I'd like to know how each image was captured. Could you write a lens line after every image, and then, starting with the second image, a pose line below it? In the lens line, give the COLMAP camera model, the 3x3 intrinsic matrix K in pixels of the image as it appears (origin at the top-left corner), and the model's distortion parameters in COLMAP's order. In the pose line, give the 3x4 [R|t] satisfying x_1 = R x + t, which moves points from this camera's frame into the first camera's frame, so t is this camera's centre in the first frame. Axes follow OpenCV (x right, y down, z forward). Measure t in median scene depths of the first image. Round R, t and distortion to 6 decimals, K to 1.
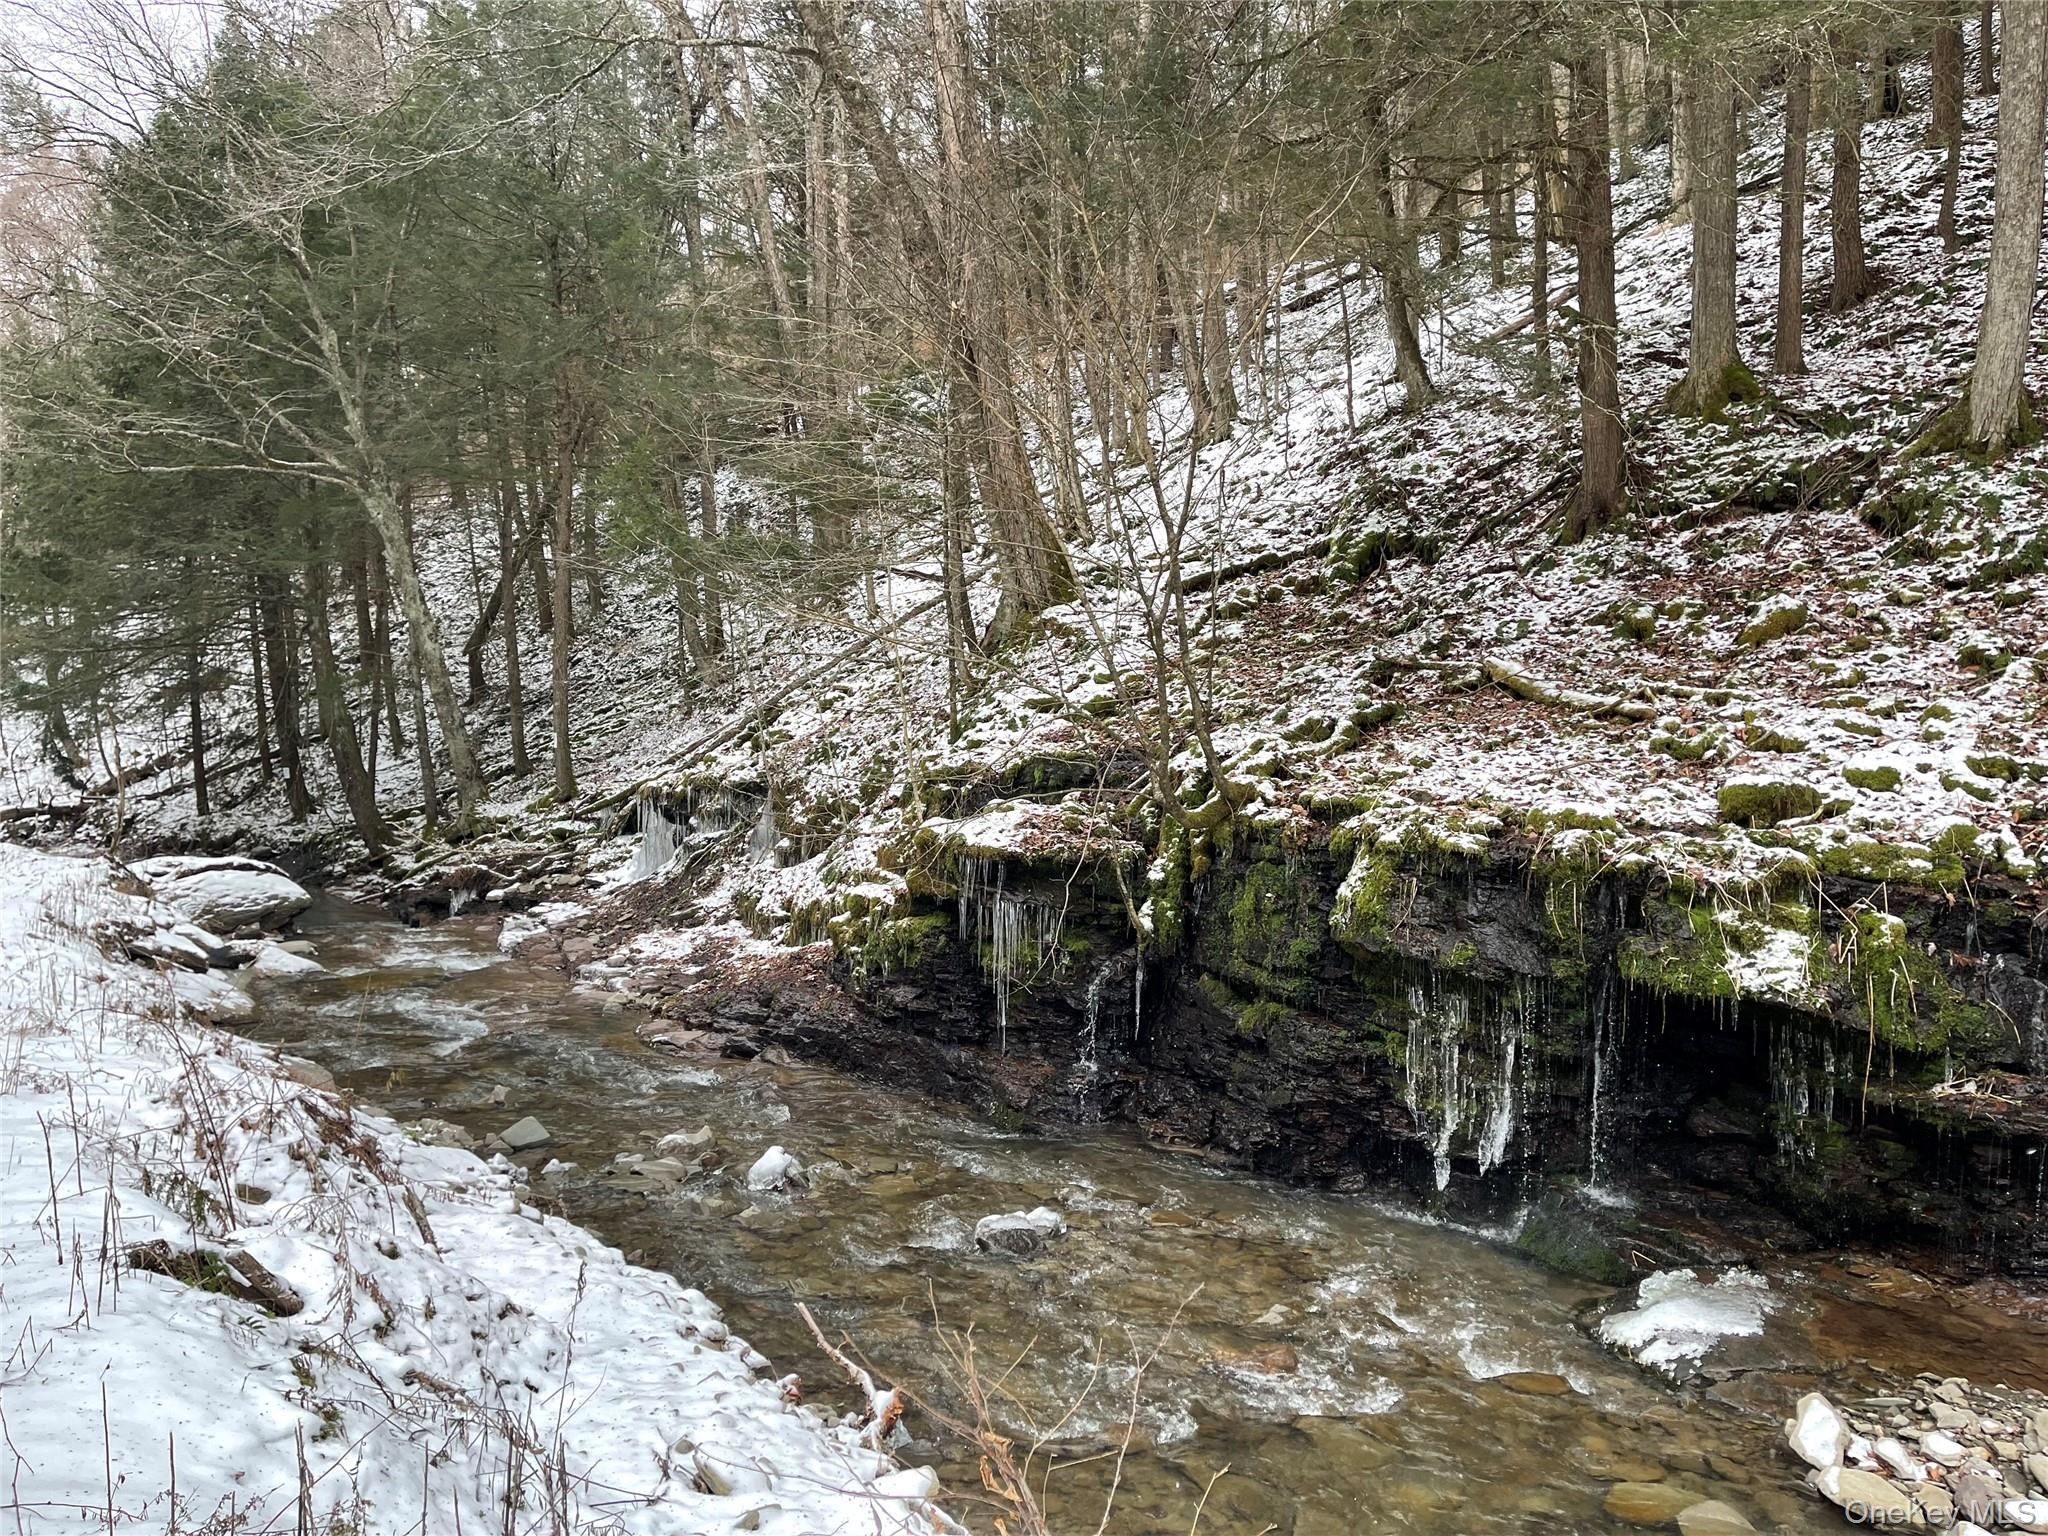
lens RADIAL K [[1526.7, 0, 1032.7], [0, 1526.7, 767.7], [0, 0, 1]] dist [0.074782, -0.095706]
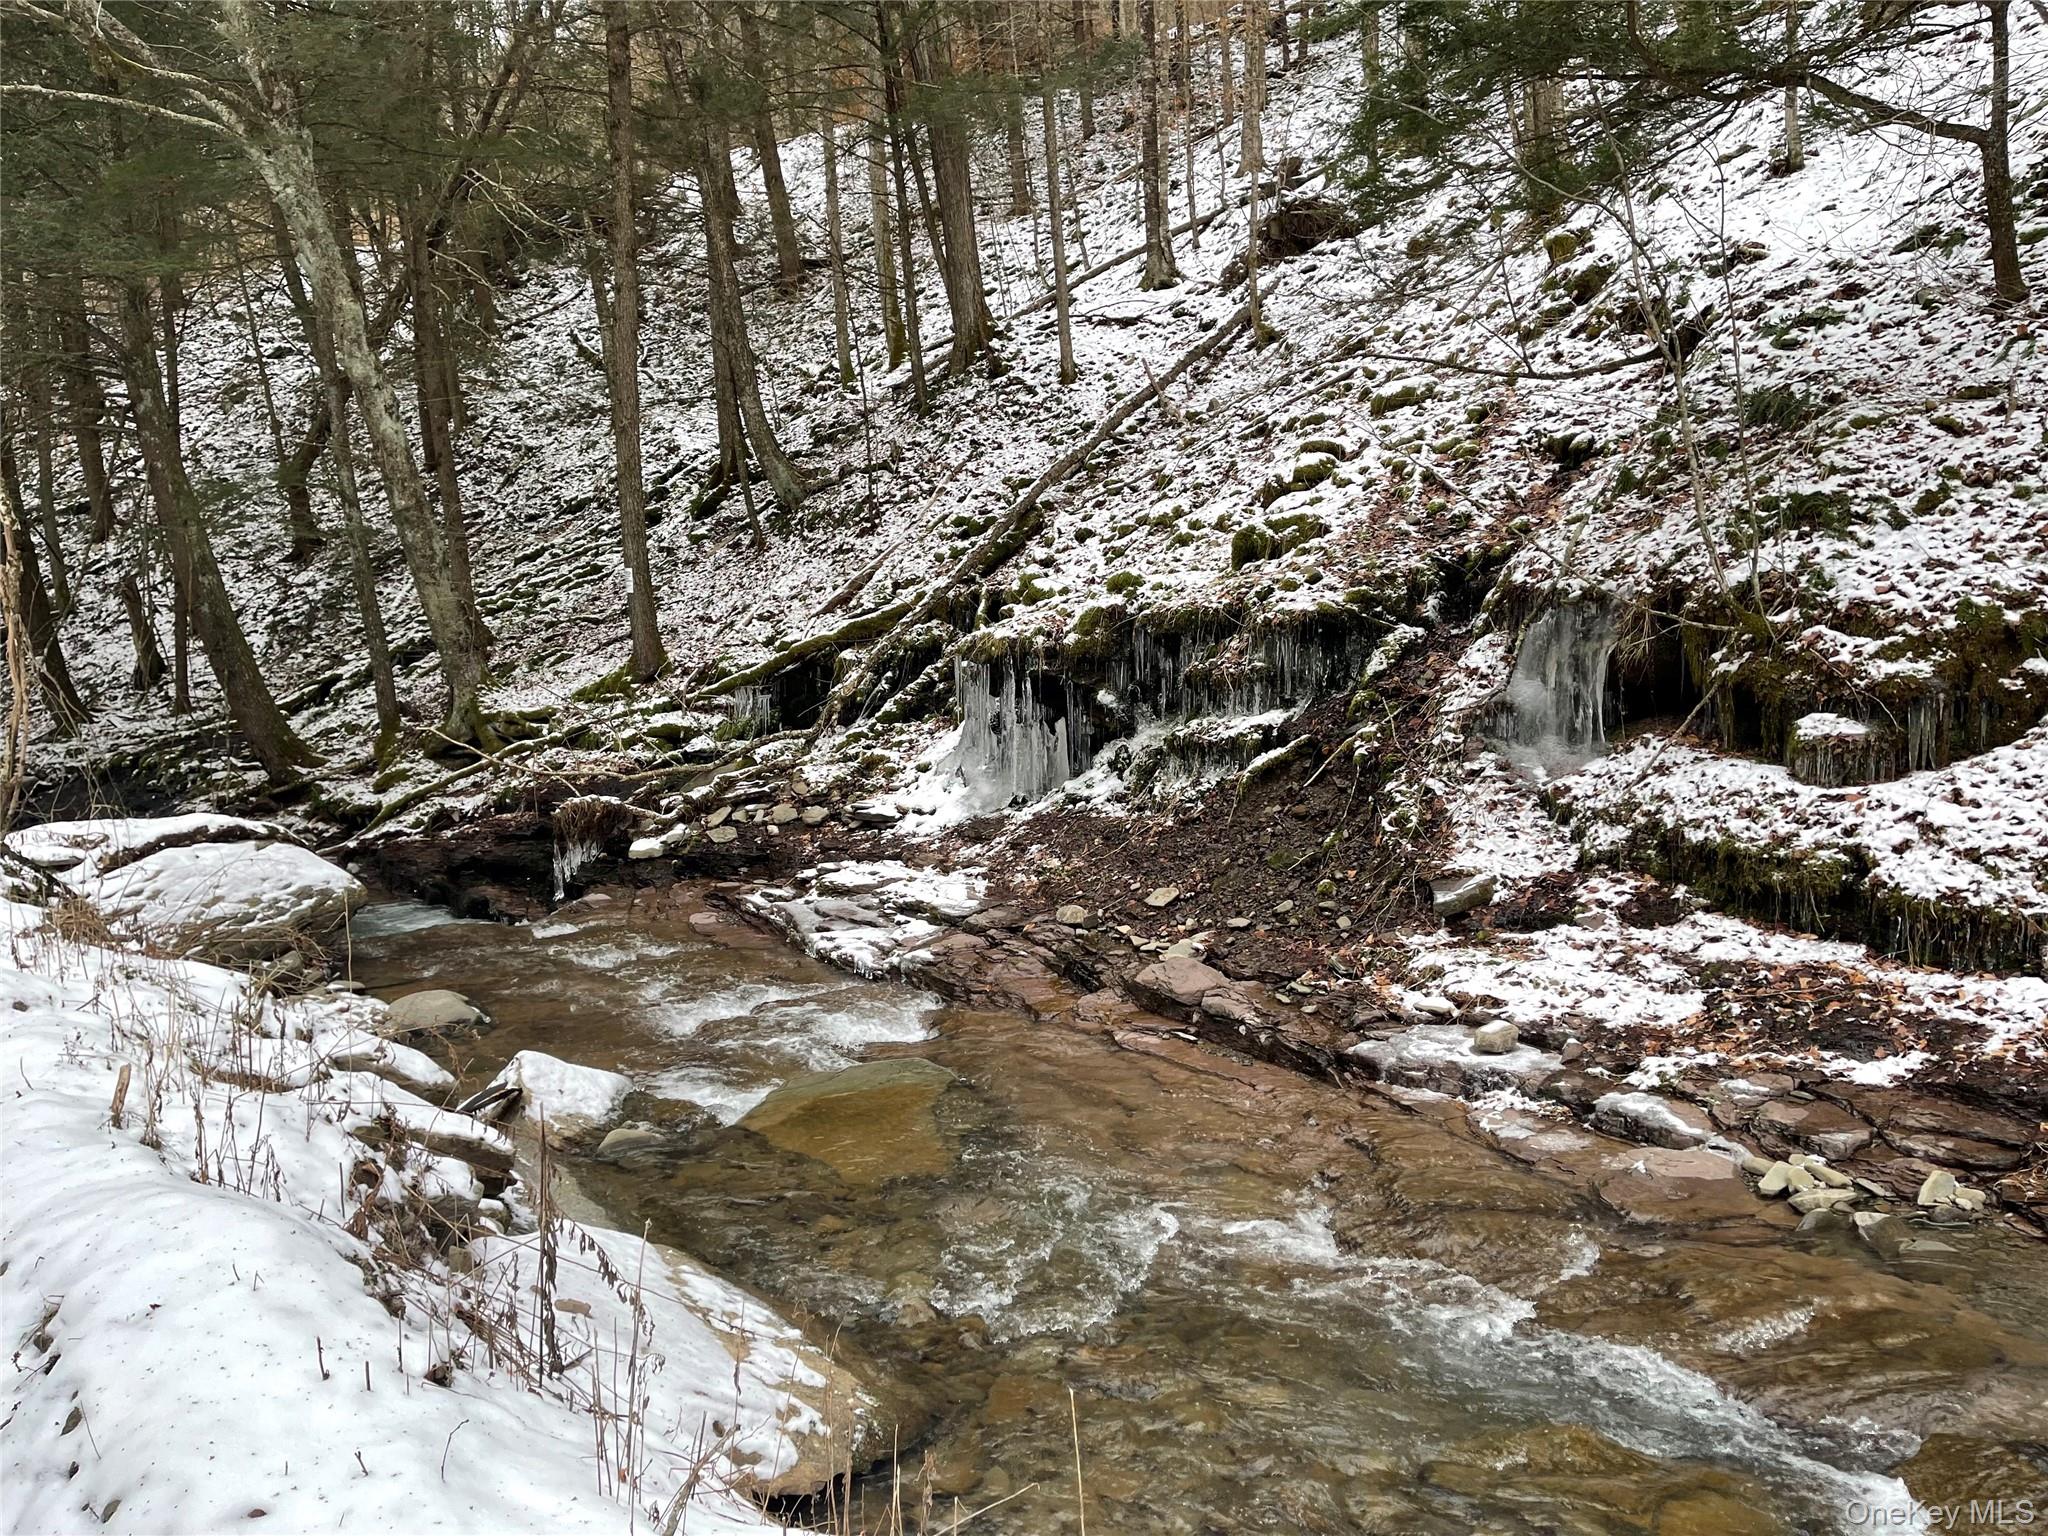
lens RADIAL K [[1526.7, 0, 1032.5], [0, 1526.7, 761.1], [0, 0, 1]] dist [0.074782, -0.095706]
pose [[0.980568, -0.053330, 0.188791, -0.272376], [0.038361, 0.995887, 0.082079, 0.009413], [-0.192392, -0.073242, 0.978581, 0.373490]]
